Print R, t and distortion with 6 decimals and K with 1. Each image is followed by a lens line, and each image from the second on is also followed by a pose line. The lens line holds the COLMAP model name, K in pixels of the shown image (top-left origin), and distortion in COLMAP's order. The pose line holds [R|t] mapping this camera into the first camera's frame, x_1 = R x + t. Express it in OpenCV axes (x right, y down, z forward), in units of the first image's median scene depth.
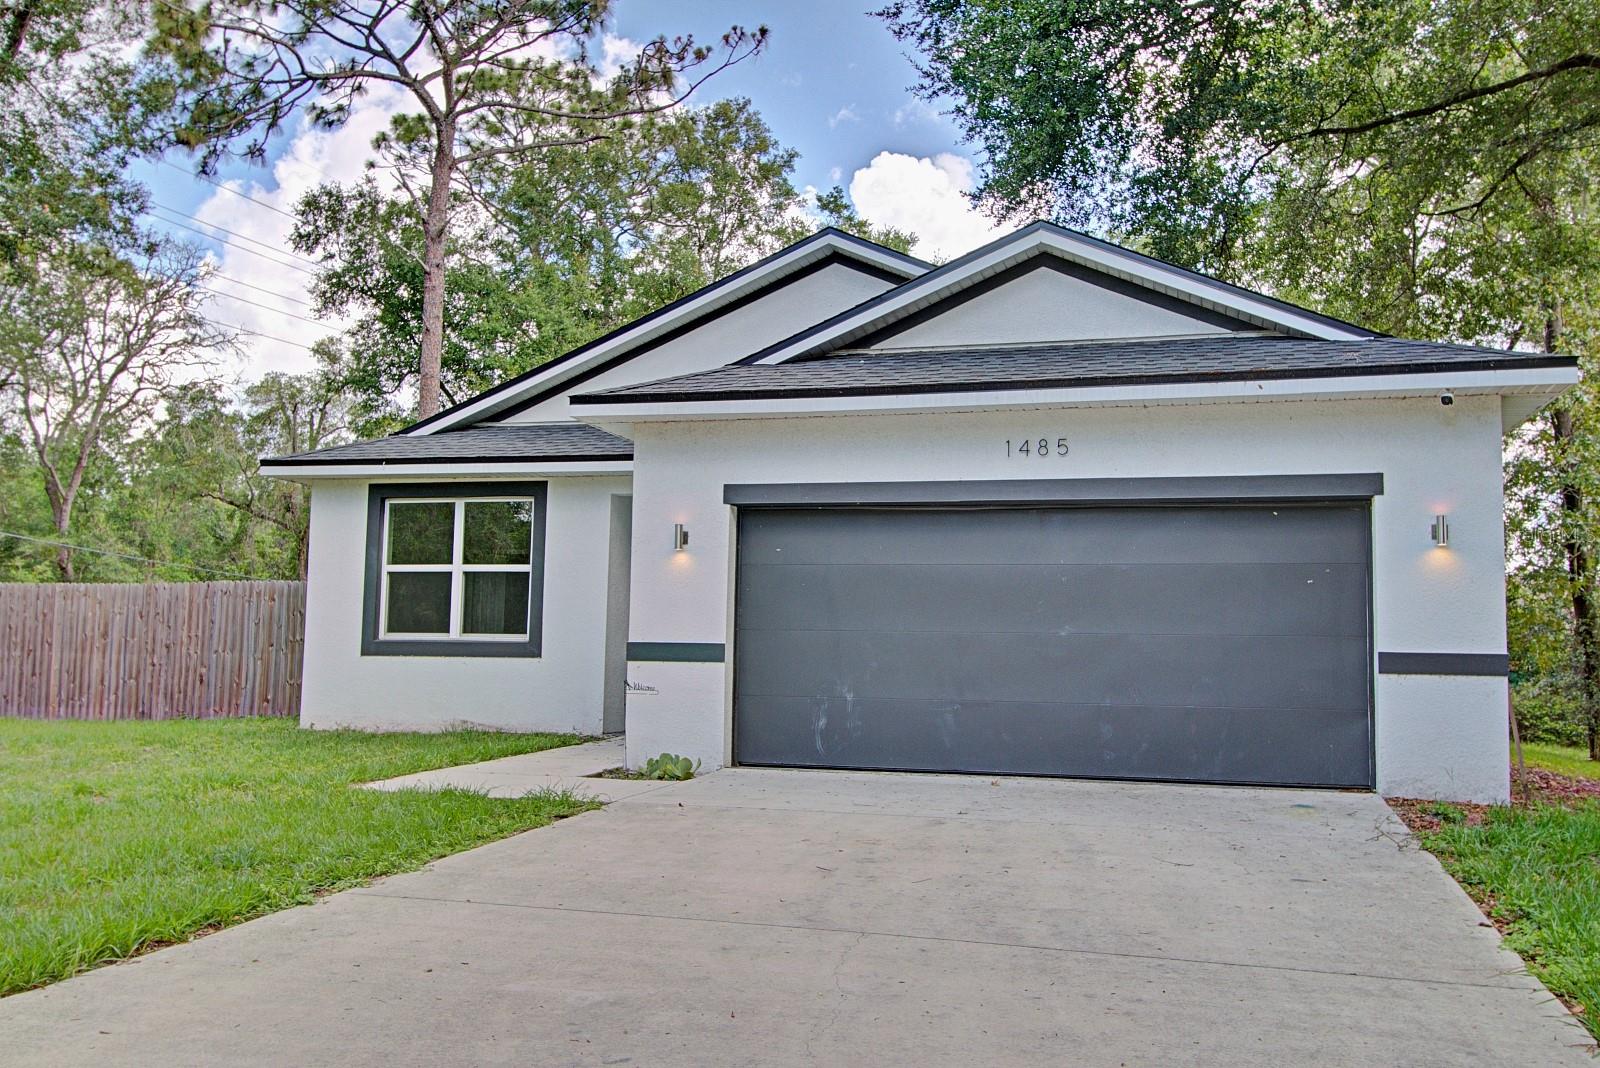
lens RADIAL K [[1392.7, 0, 800.0], [0, 1392.7, 534.0], [0, 0, 1]] dist [0.006444, -0.003384]
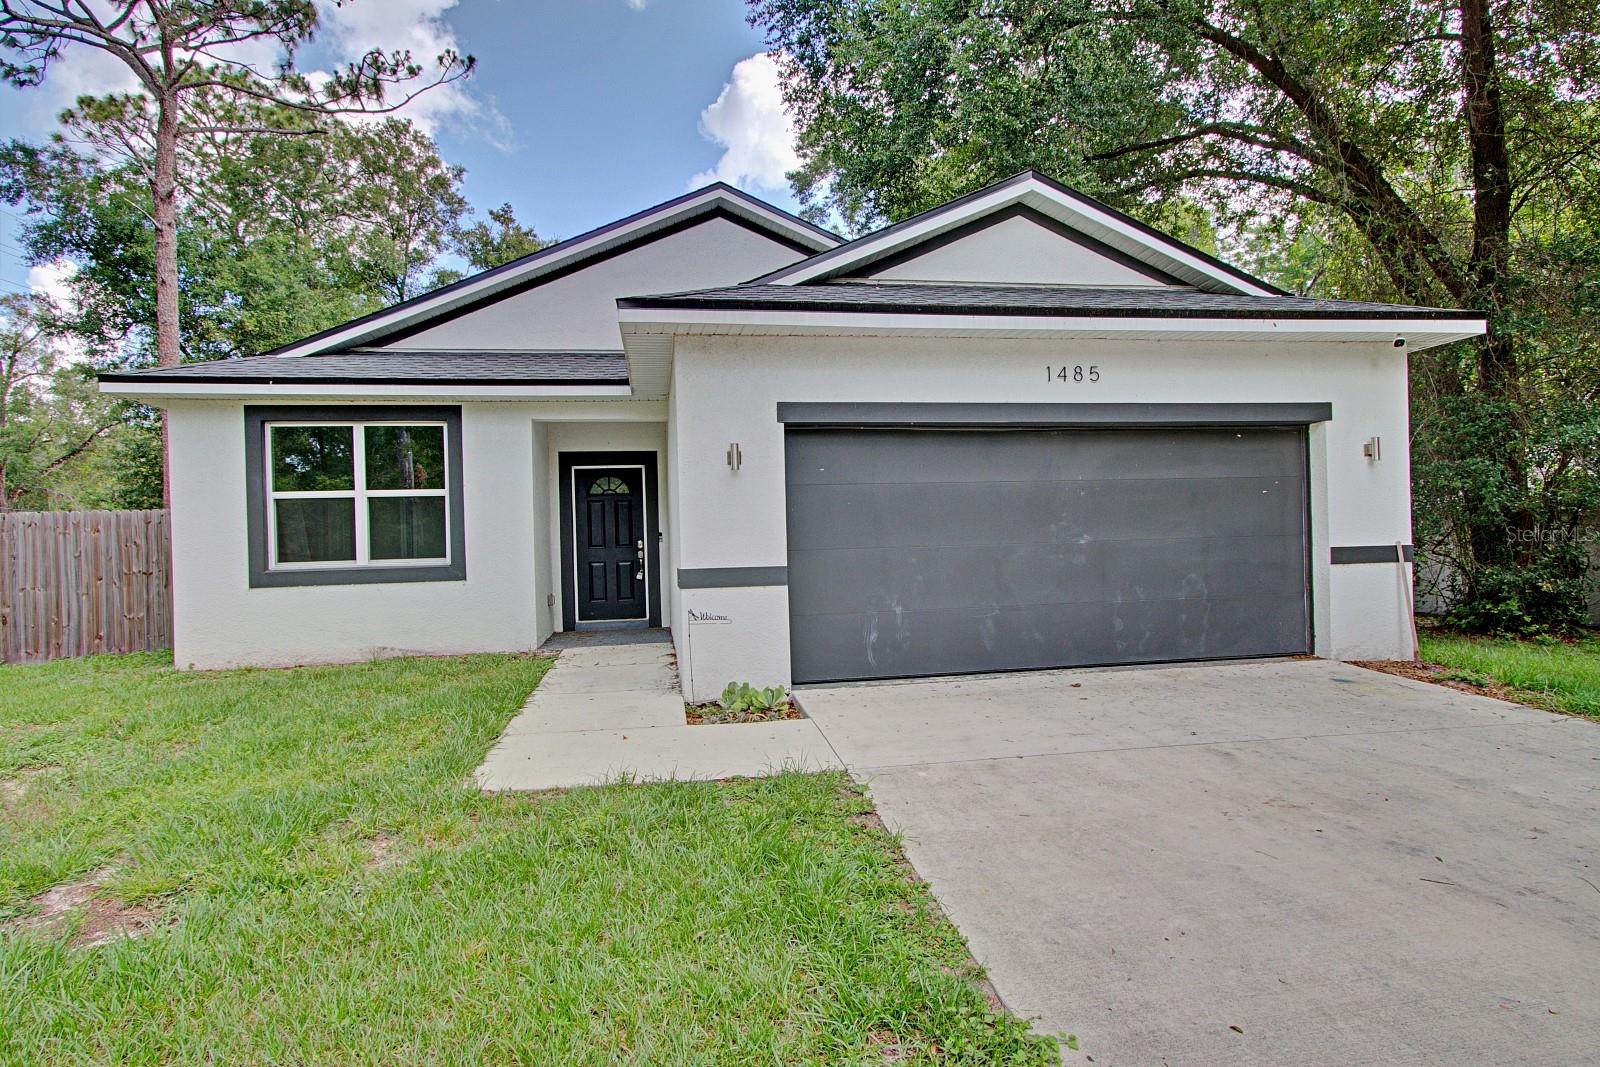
lens RADIAL K [[852.8, 0, 790.3], [0, 852.8, 548.5], [0, 0, 1]] dist [-0.002375, 0.003323]
pose [[0.911244, -0.045216, 0.409376, -0.212614], [0.005015, 0.995100, 0.098748, 0.004935], [-0.411835, -0.087930, 0.907006, 0.321719]]
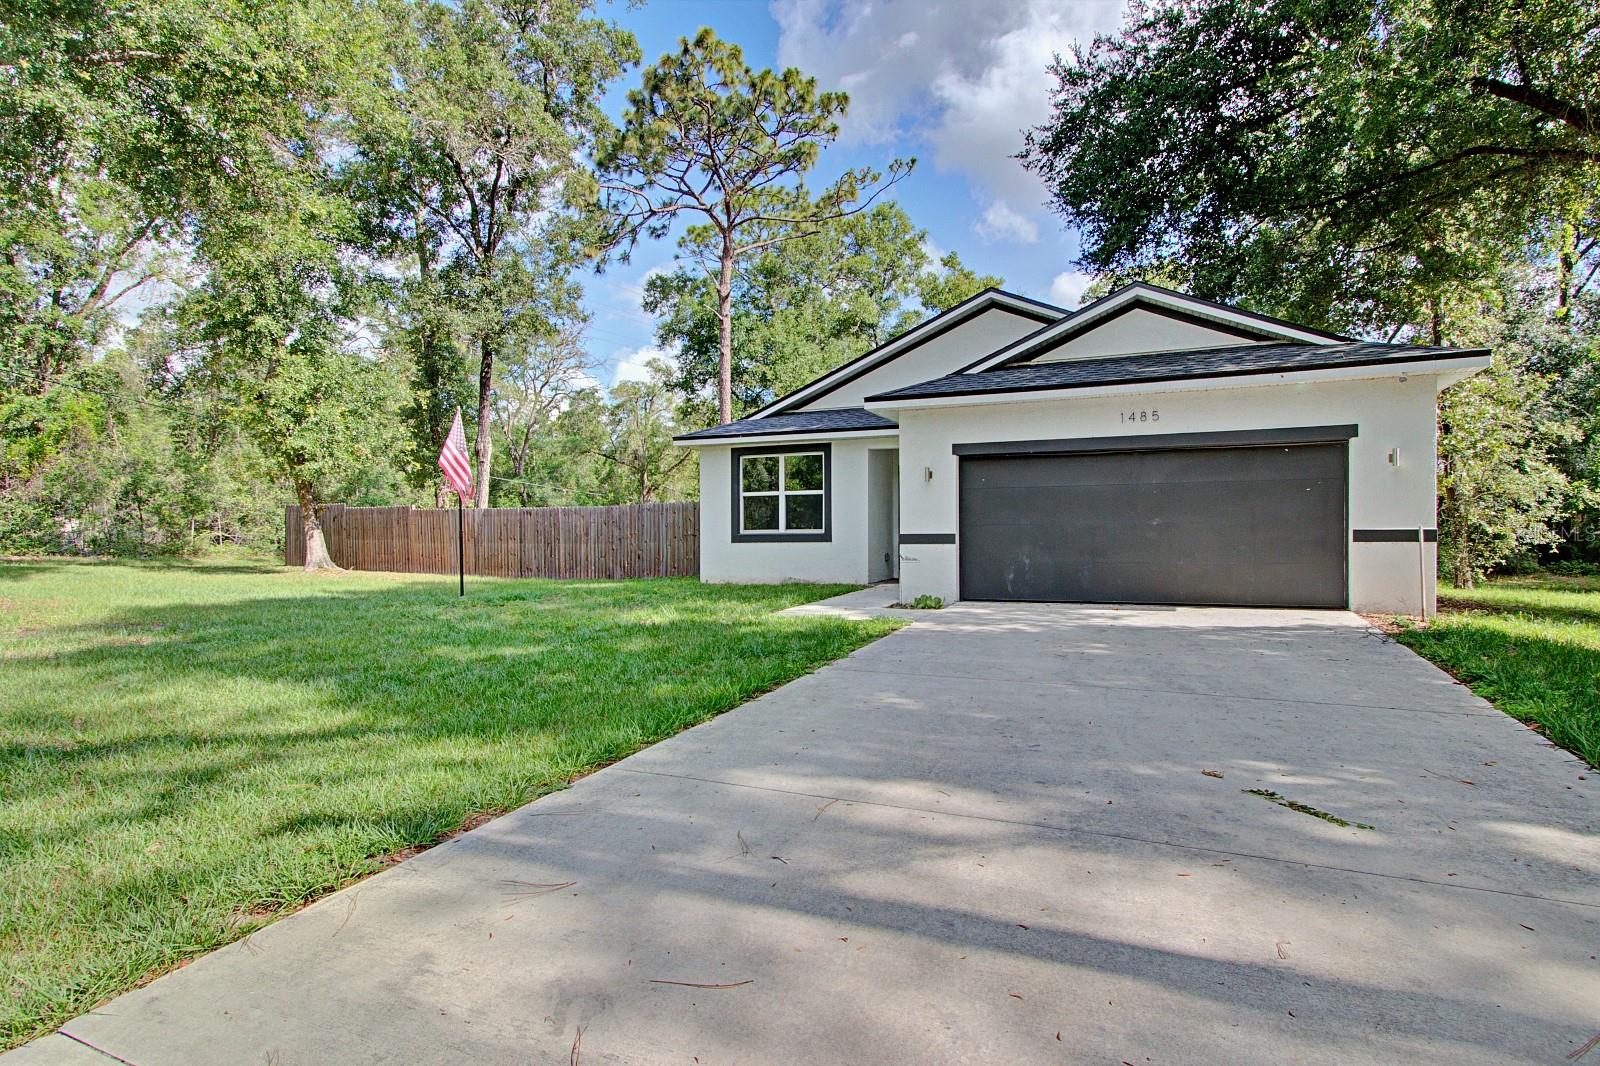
lens RADIAL K [[825.4, 0, 800.0], [0, 825.4, 533.0], [0, 0, 1]] dist [-0.014161, 0.000843]
pose [[0.989997, -0.023807, -0.139062, -0.073964], [0.035646, 0.995889, 0.083277, -0.012329], [0.136508, -0.087401, 0.986776, -0.054241]]
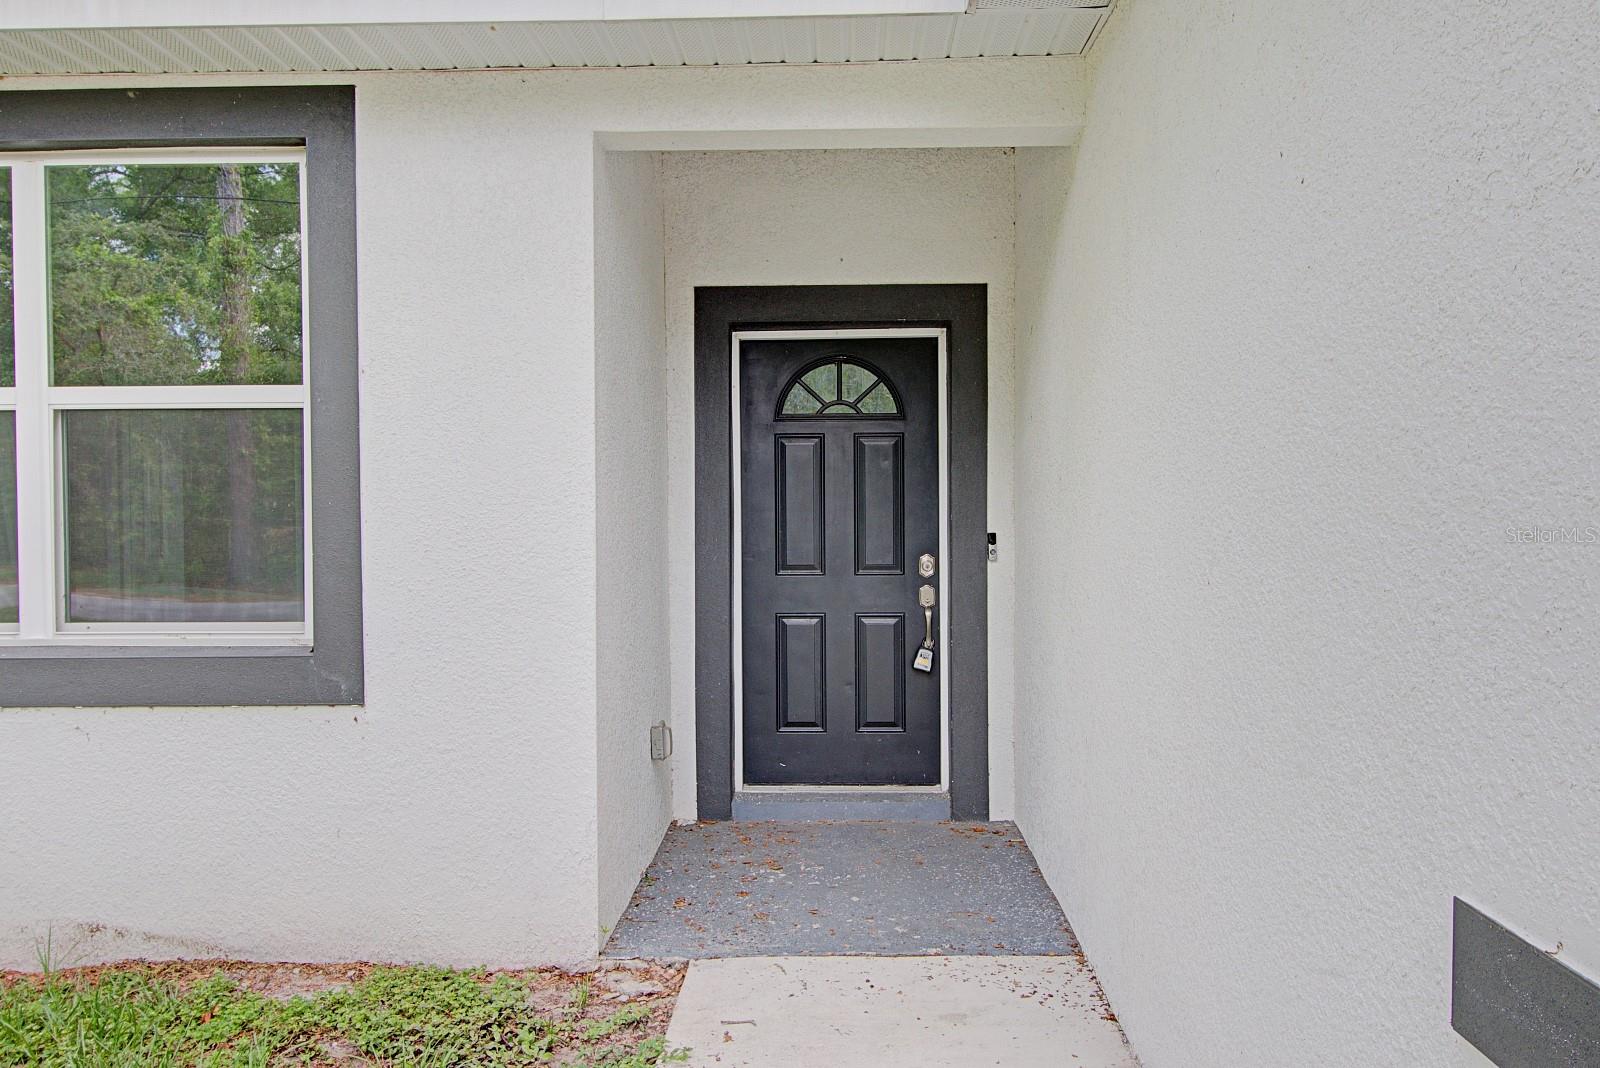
lens RADIAL K [[1311.9, 0, 800.0], [0, 1311.9, 534.0], [0, 0, 1]] dist [-0.001795, -0.000600]
pose [[0.975305, -0.027056, 0.219197, -0.147945], [0.003041, 0.994019, 0.109163, 0.022813], [-0.220840, -0.105801, 0.969555, 0.683250]]
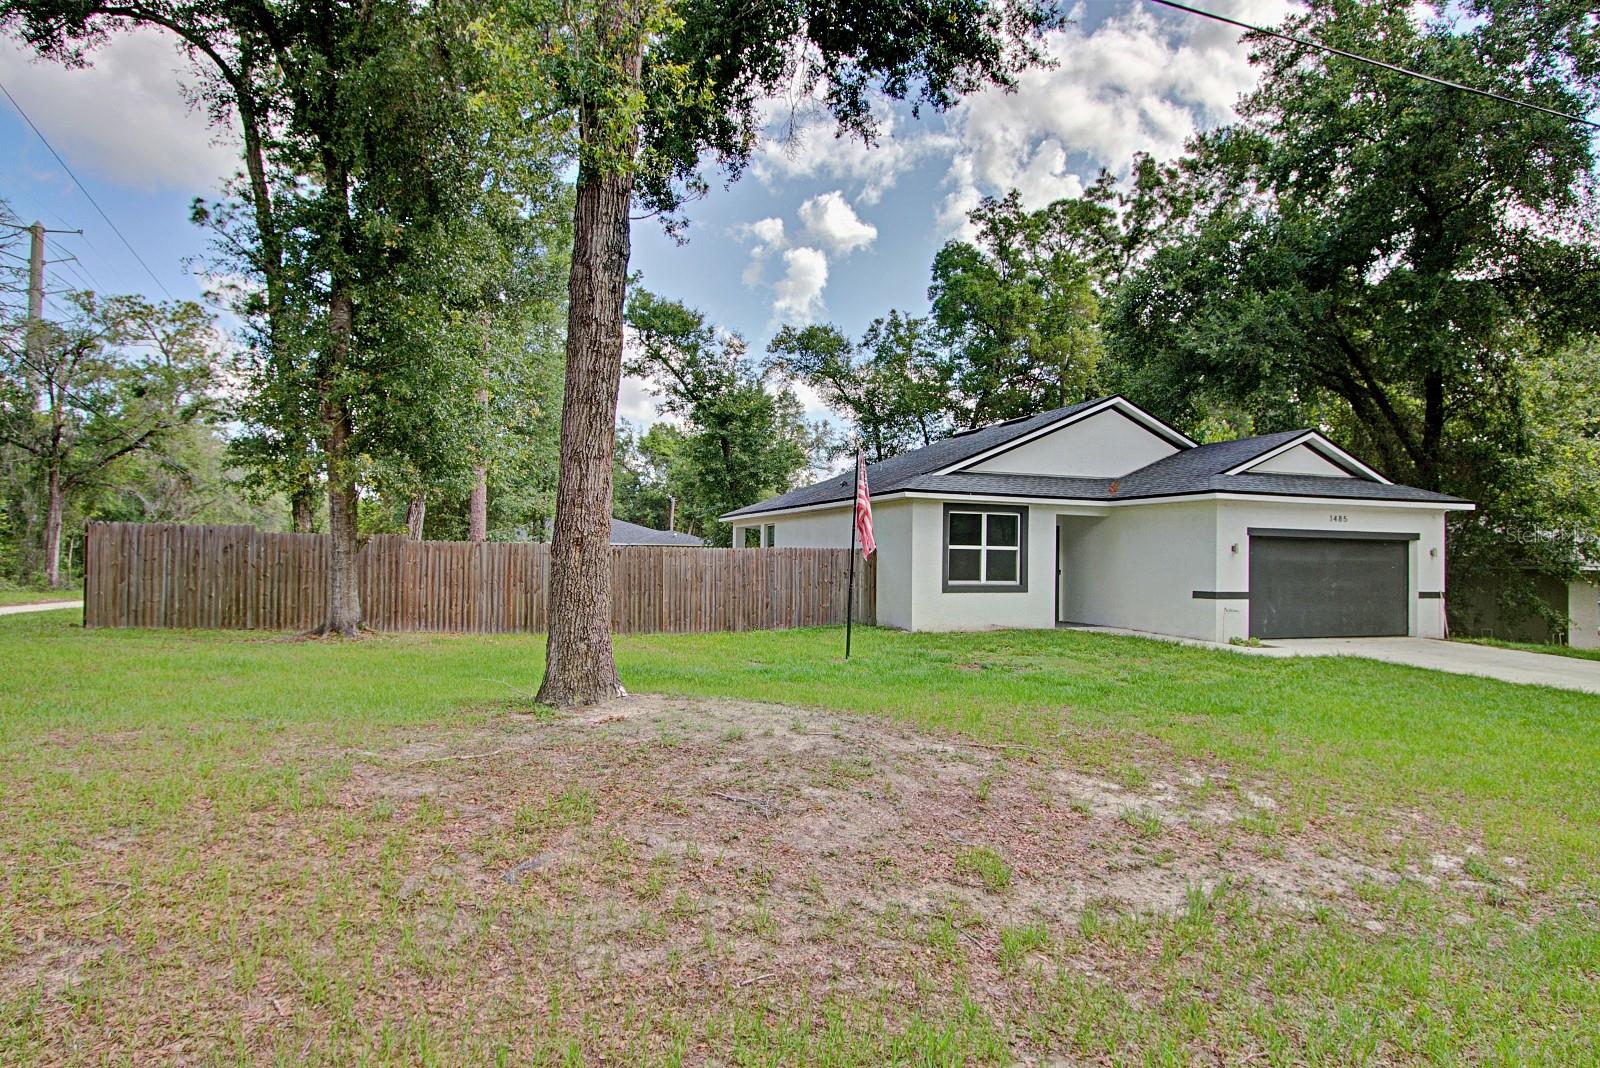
lens RADIAL K [[897.0, 0, 800.8], [0, 897.0, 547.7], [0, 0, 1]] dist [0.005794, 0.003665]
pose [[0.812853, 0.002581, 0.582463, -1.170554], [-0.053899, 0.996033, 0.070804, -0.050485], [-0.579970, -0.088947, 0.809767, 0.120256]]
